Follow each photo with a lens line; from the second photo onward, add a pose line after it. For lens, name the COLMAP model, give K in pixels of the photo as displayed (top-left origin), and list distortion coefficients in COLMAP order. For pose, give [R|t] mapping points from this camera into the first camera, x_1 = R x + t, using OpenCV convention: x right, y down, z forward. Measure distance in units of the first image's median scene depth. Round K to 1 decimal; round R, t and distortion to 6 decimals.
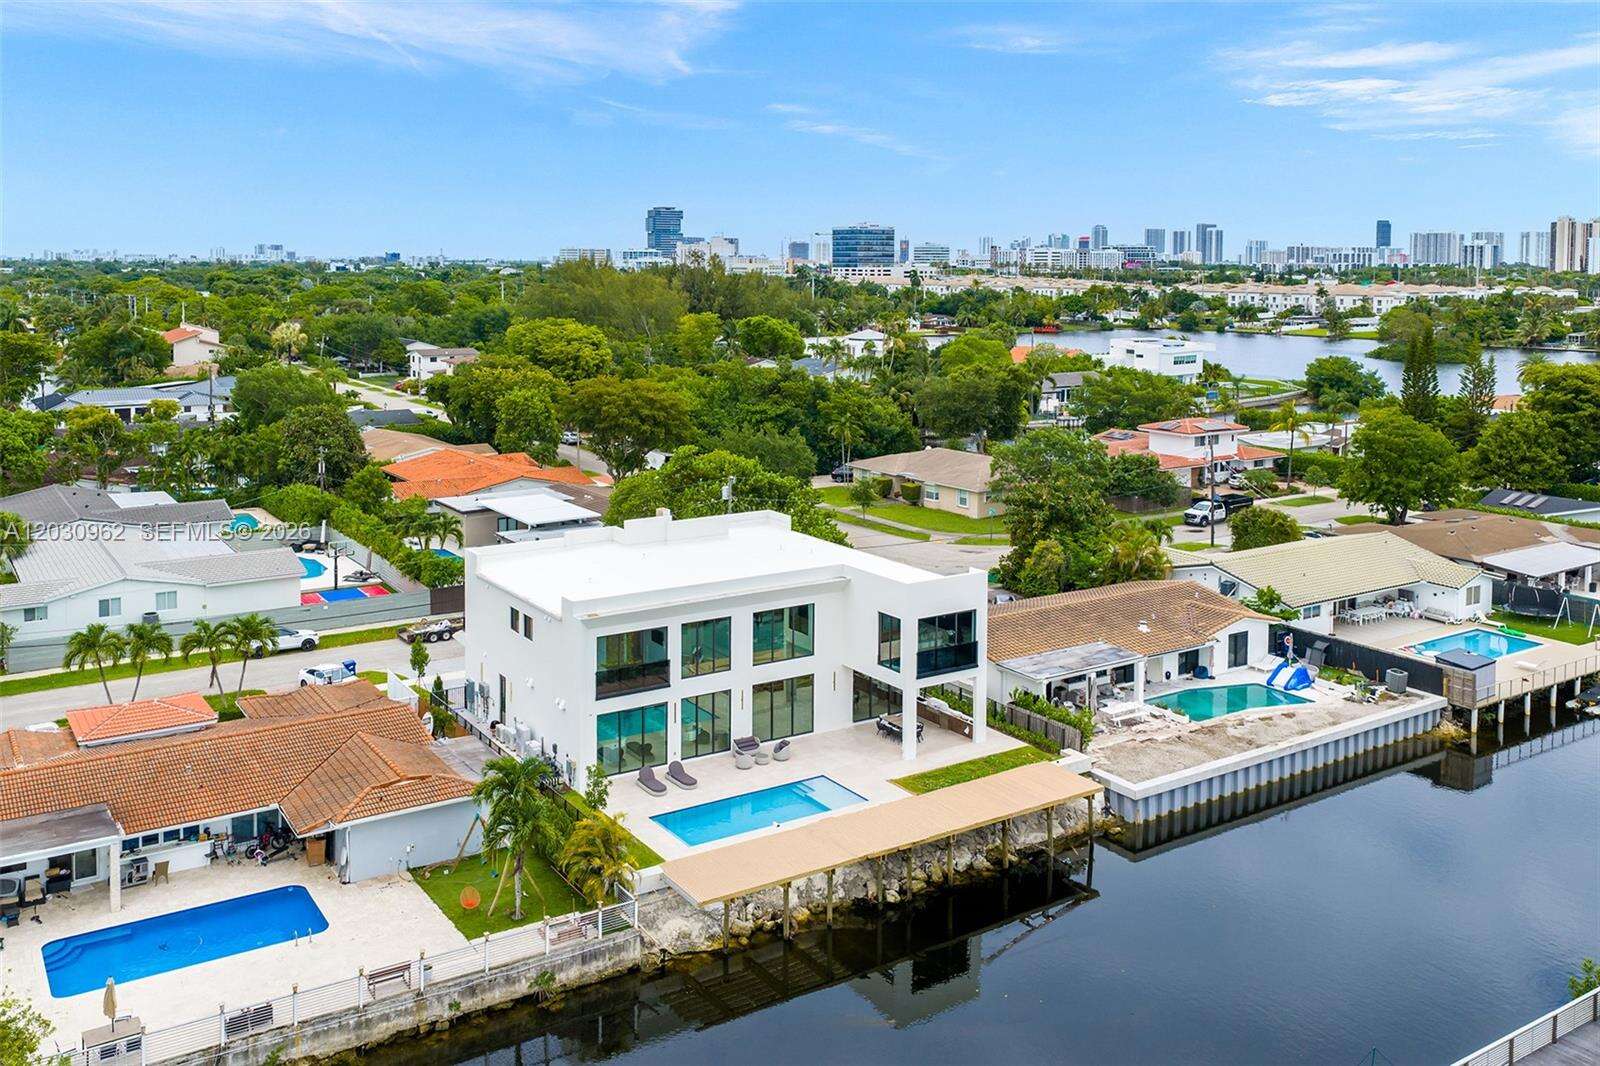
lens RADIAL K [[1354.1, 0, 761.9], [0, 1354.1, 398.5], [0, 0, 1]] dist [0.021477, -0.043828]
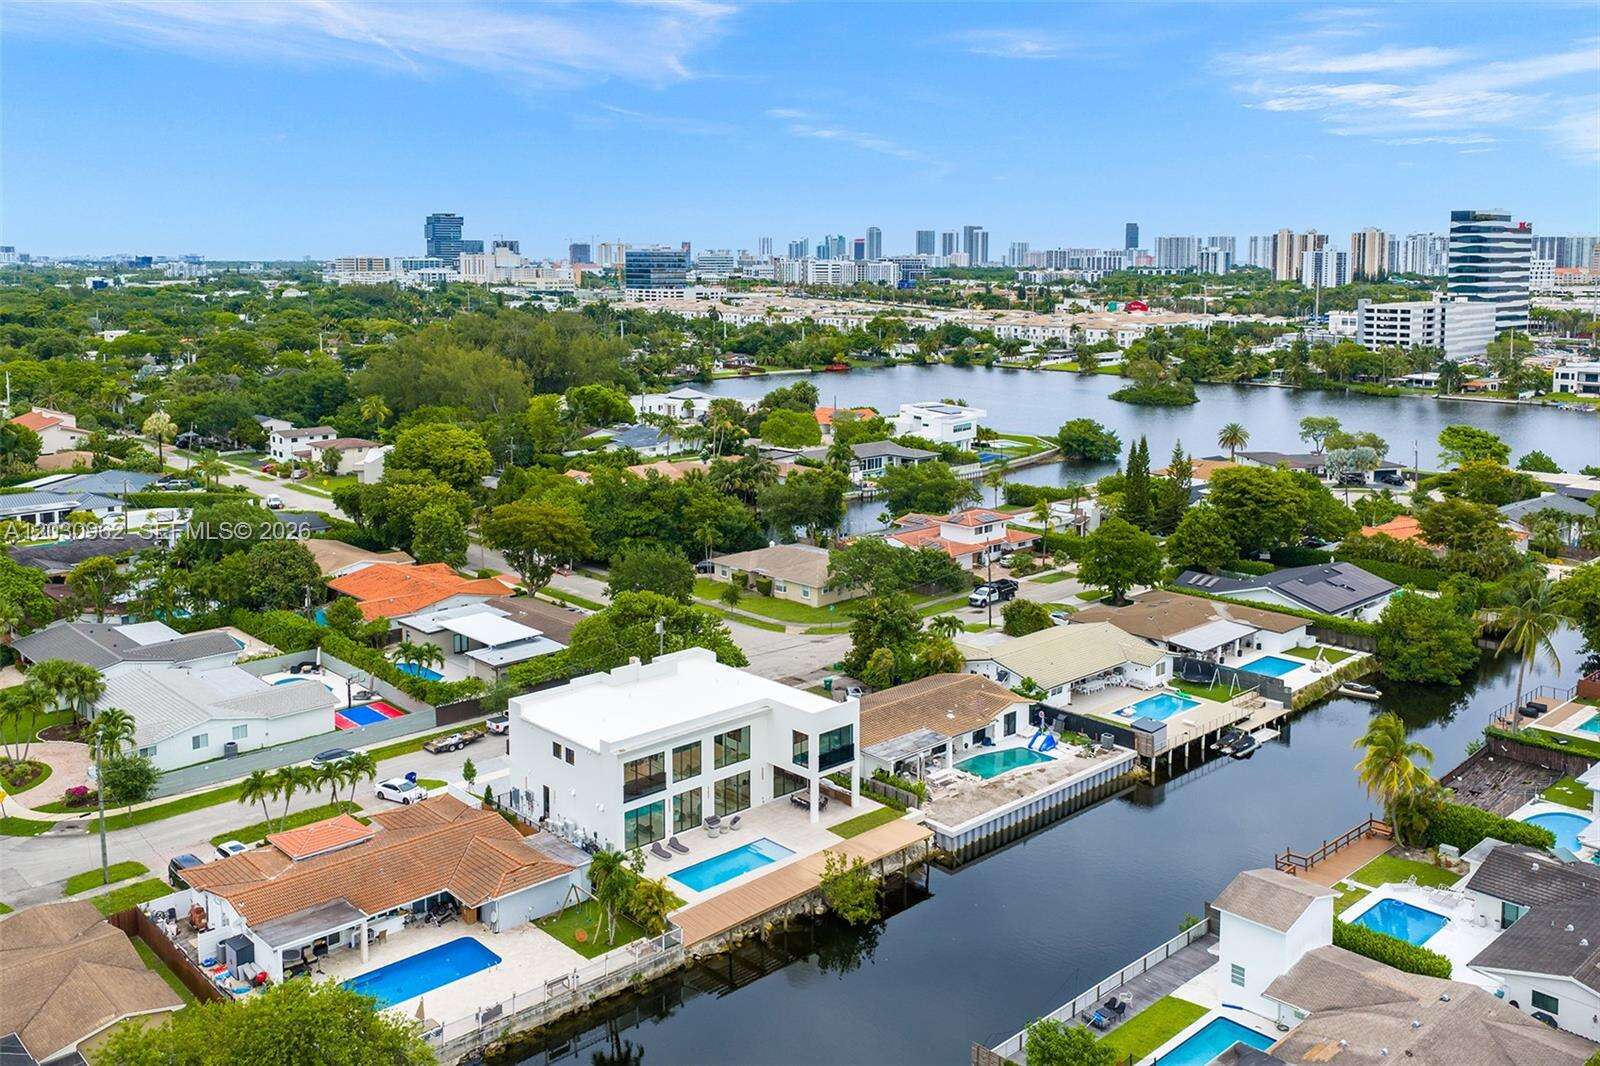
lens RADIAL K [[1354.1, 0, 785.7], [0, 1354.1, 423.0], [0, 0, 1]] dist [0.021477, -0.043828]
pose [[0.984080, -0.025421, 0.175896, -0.144684], [0.021807, 0.999510, 0.022448, -0.179450], [-0.176381, -0.018255, 0.984153, -0.414887]]
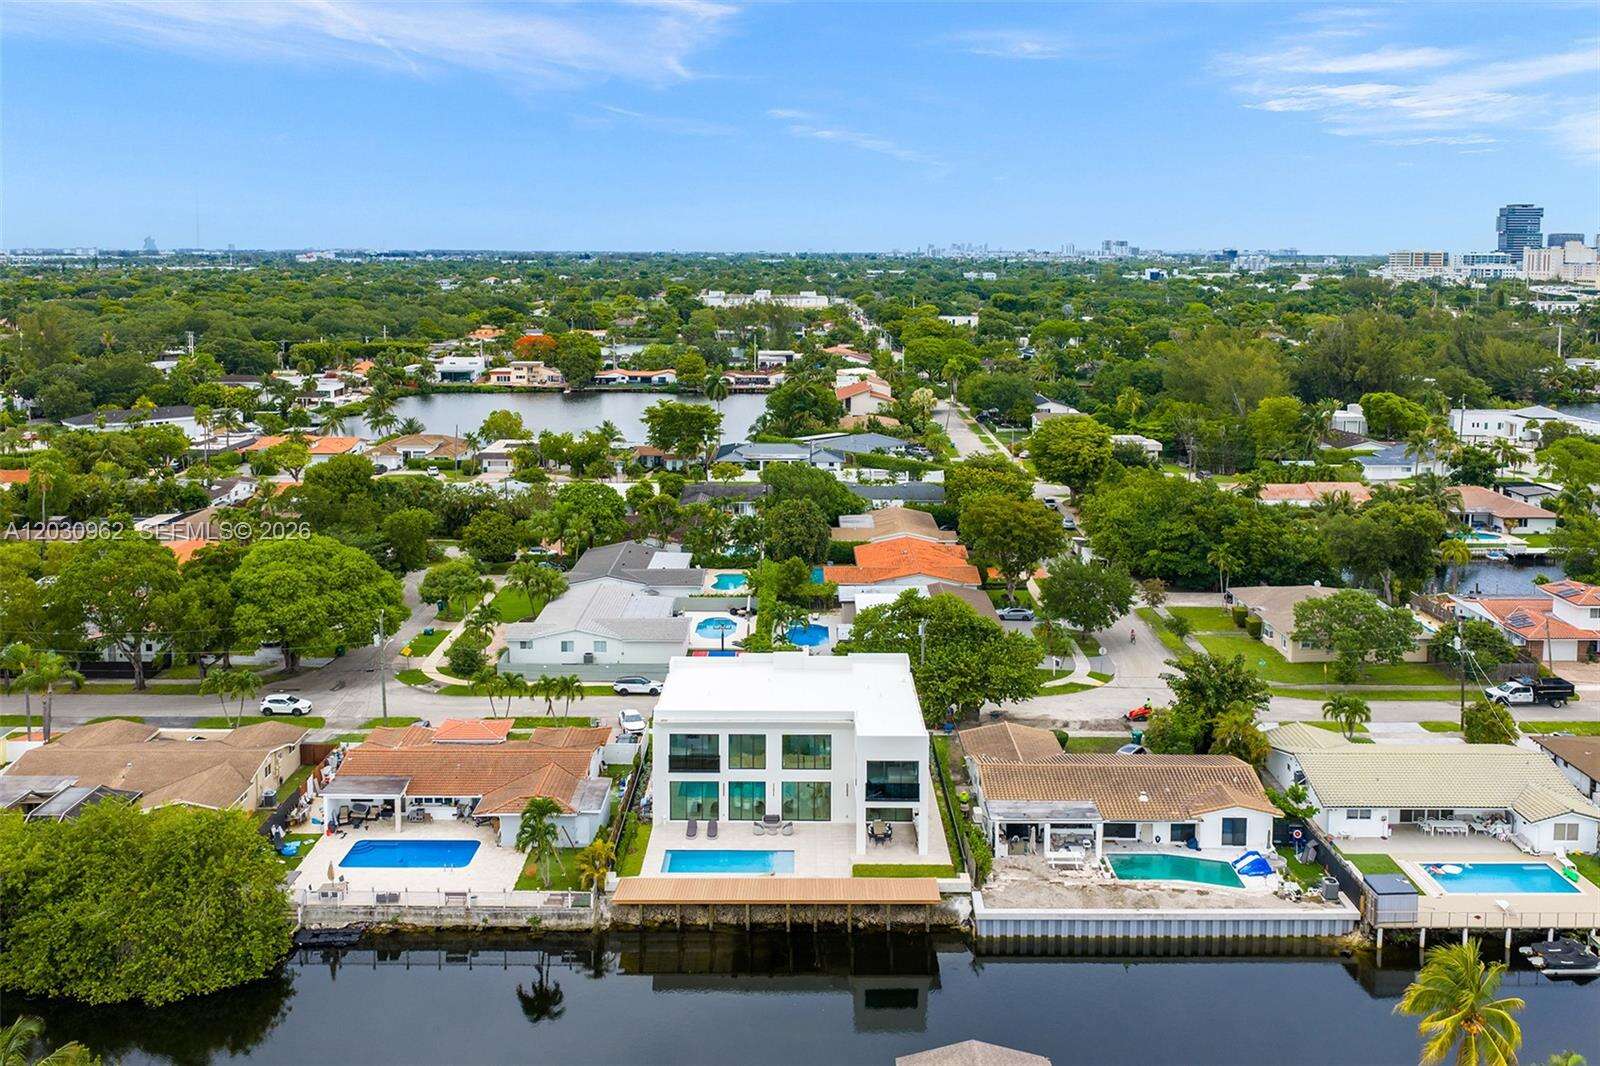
lens RADIAL K [[1354.1, 0, 816.8], [0, 1354.1, 437.2], [0, 0, 1]] dist [0.021477, -0.043828]
pose [[0.844572, 0.071453, -0.530653, 0.612026], [-0.053708, 0.997363, 0.048816, -0.190238], [0.532742, -0.012728, 0.846182, -0.197926]]
